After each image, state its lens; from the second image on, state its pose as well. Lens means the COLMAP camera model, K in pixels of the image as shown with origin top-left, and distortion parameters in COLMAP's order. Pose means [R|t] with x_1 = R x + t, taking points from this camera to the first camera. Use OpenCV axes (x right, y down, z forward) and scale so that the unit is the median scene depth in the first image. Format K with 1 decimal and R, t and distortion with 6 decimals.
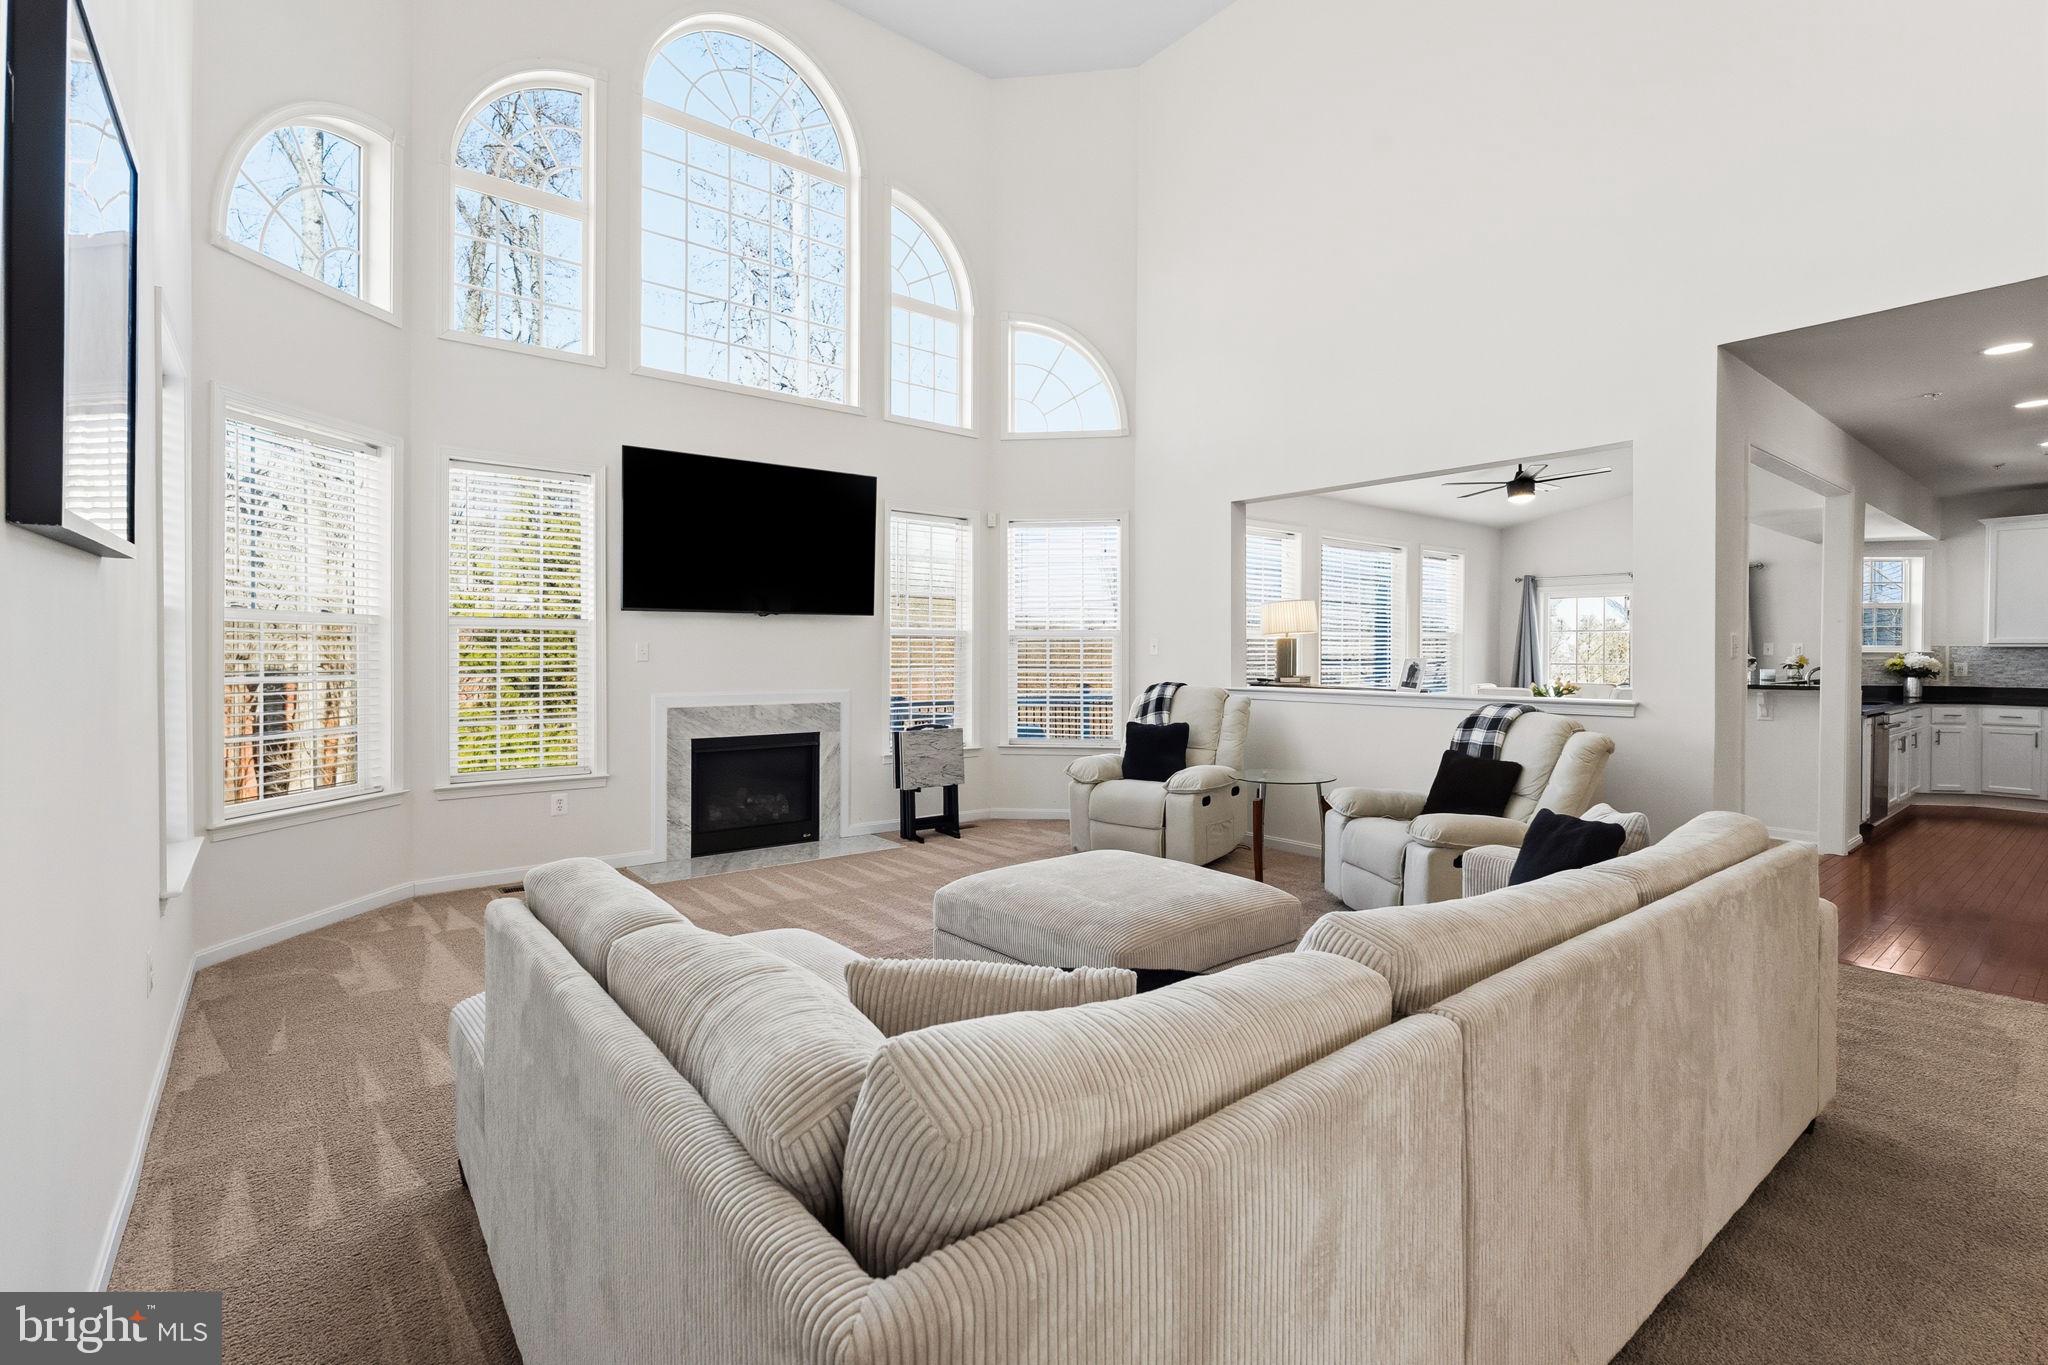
lens RADIAL K [[919.3, 0, 1024.6], [0, 919.3, 670.8], [0, 0, 1]] dist [0.002996, 0.000037]
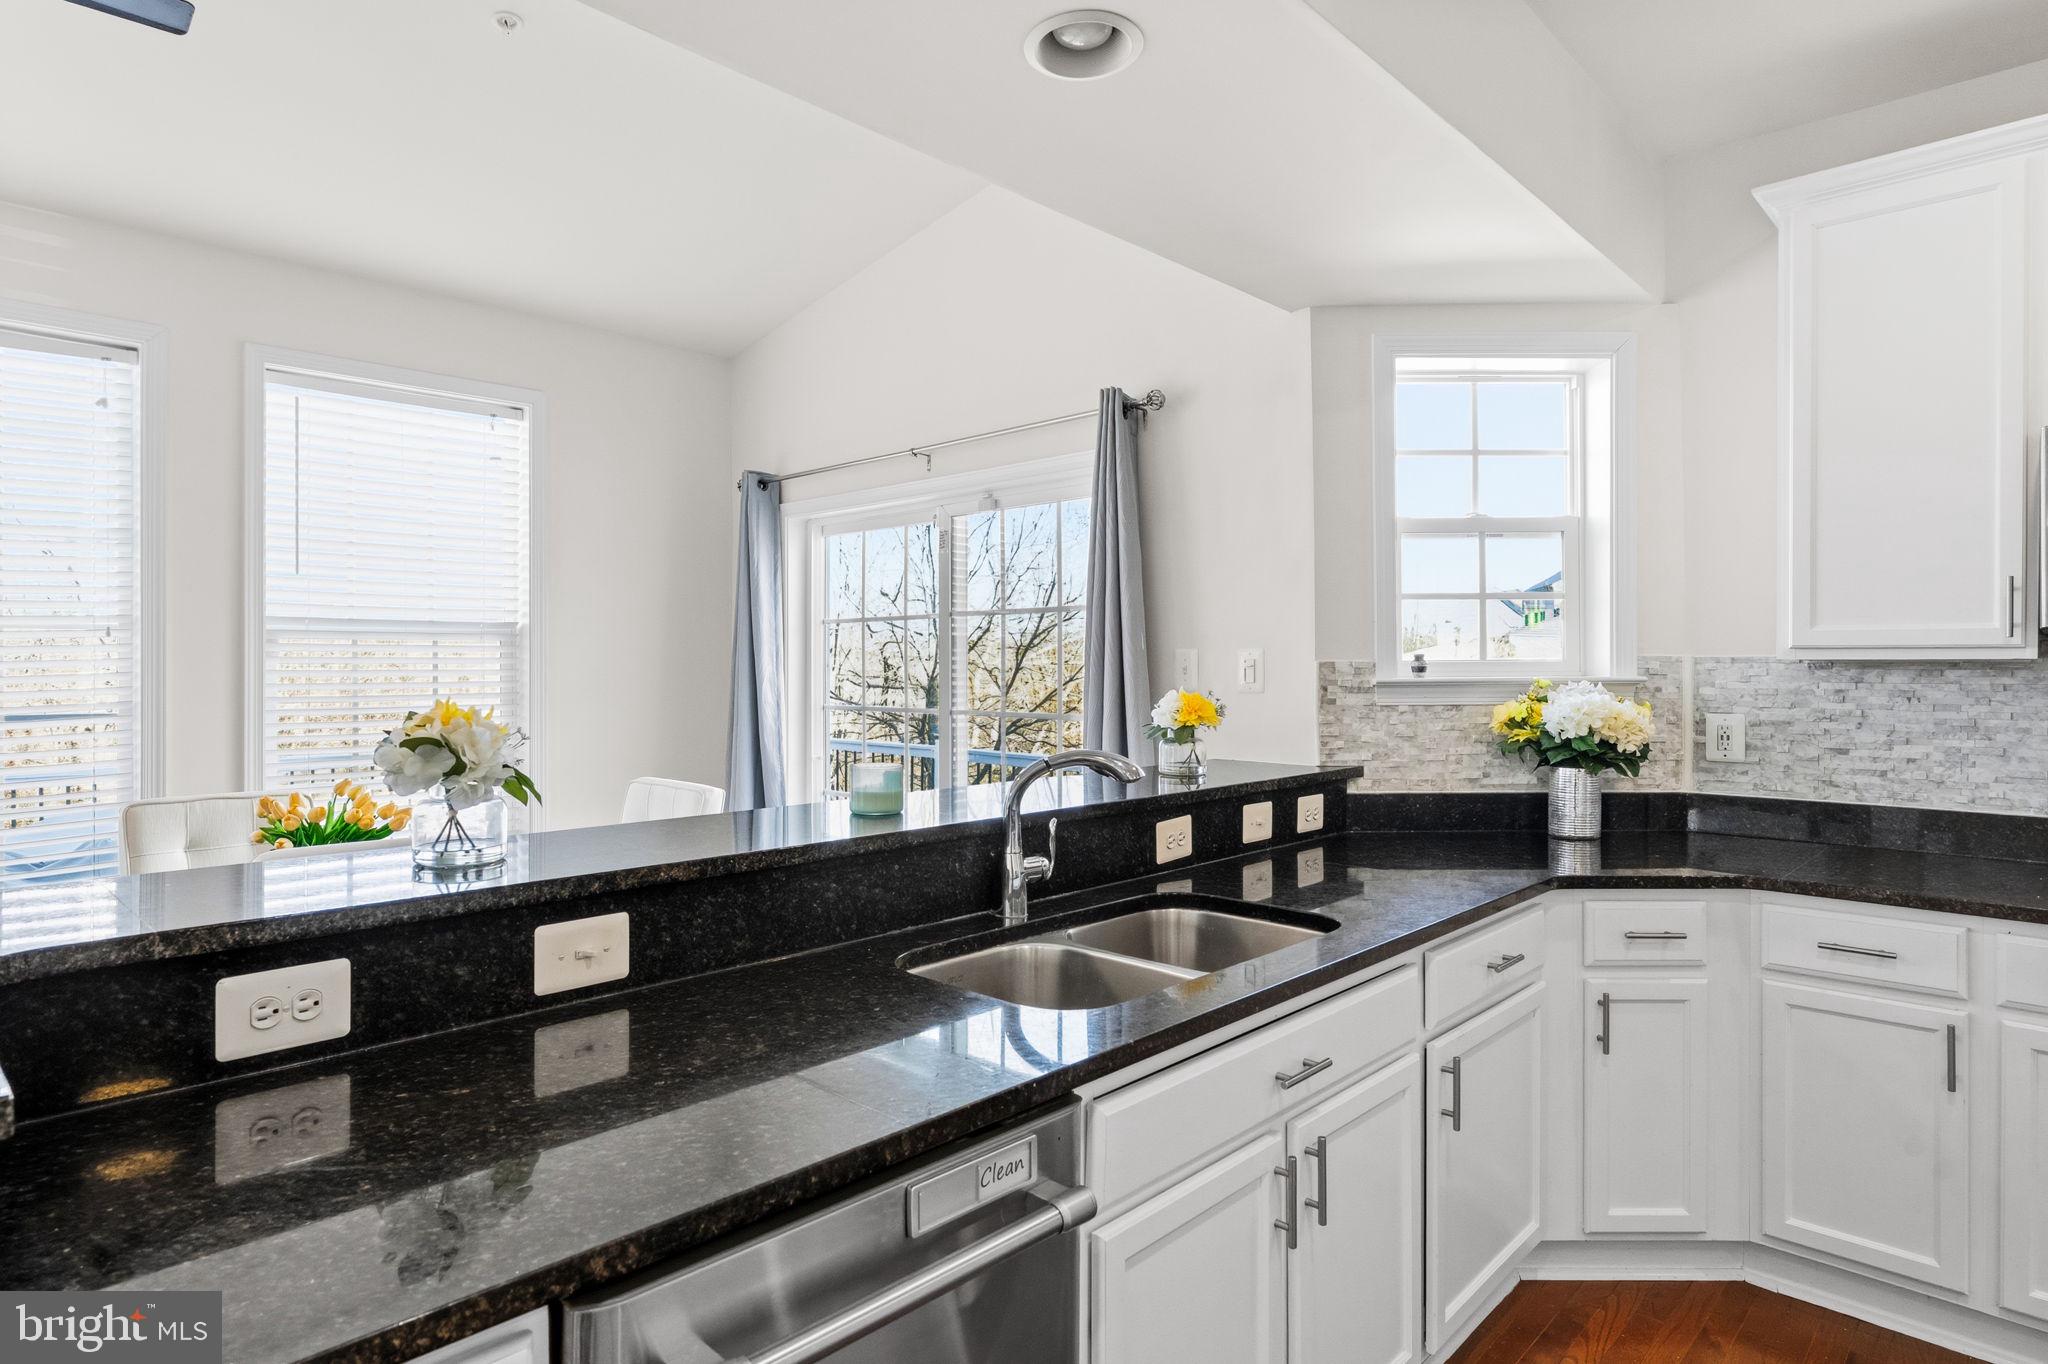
lens RADIAL K [[1109.9, 0, 1012.8], [0, 1109.9, 667.4], [0, 0, 1]] dist [-0.007750, 0.003126]
pose [[0.993449, -0.003699, 0.114220, 0.762249], [0.005606, 0.999850, -0.016376, -0.019498], [-0.114143, 0.016910, 0.993320, 0.686951]]
